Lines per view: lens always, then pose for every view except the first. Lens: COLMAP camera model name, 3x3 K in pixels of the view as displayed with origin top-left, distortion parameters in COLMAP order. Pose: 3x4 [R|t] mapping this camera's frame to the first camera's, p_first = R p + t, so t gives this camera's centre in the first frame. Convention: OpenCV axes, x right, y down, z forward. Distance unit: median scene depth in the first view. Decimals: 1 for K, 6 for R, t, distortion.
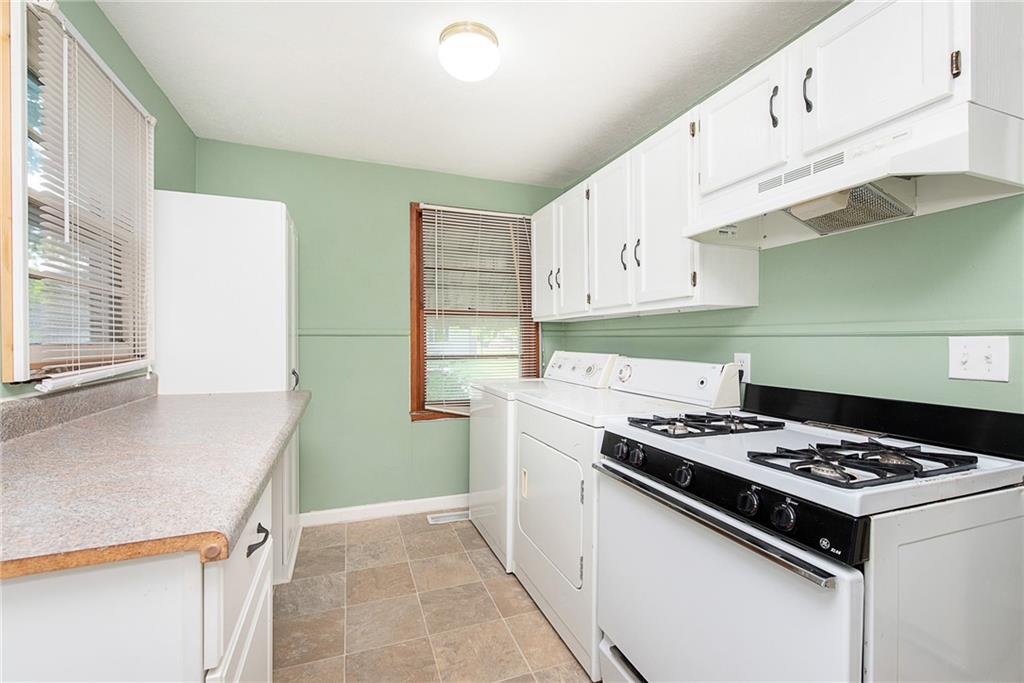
lens RADIAL K [[448.8, 0, 512.0], [0, 448.8, 341.5], [0, 0, 1]] dist [-0.000063, -0.000158]
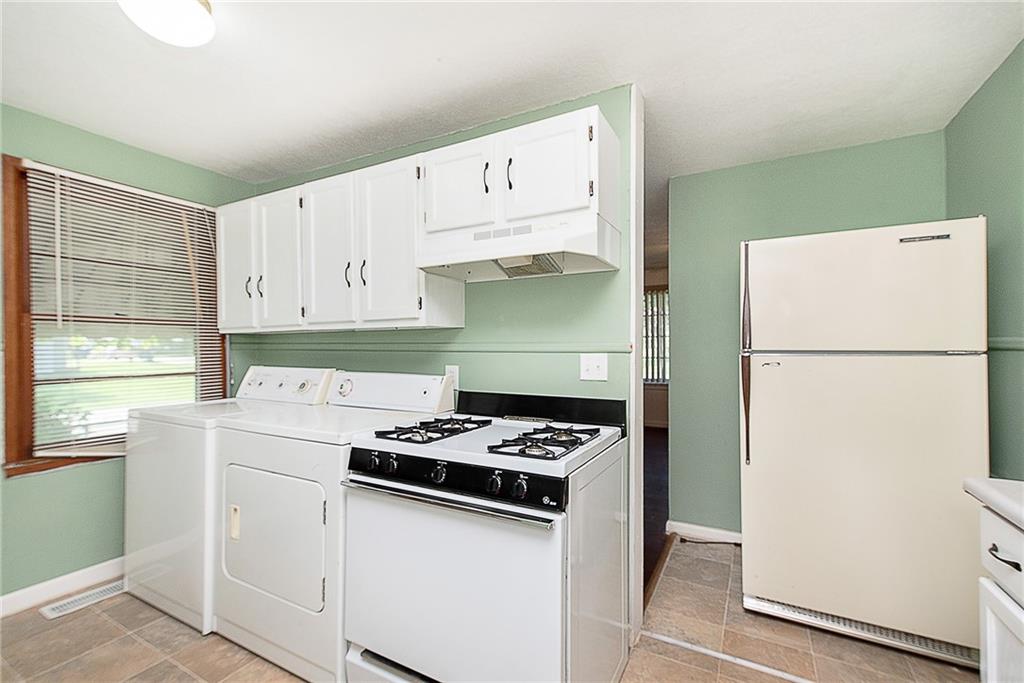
lens RADIAL K [[460.9, 0, 500.4], [0, 460.9, 343.3], [0, 0, 1]] dist [0.002015, 0.000153]
pose [[0.752341, -0.006729, 0.658740, -0.202868], [0.007554, 0.999970, 0.001587, -0.034191], [-0.658731, 0.003782, 0.752369, -0.022093]]
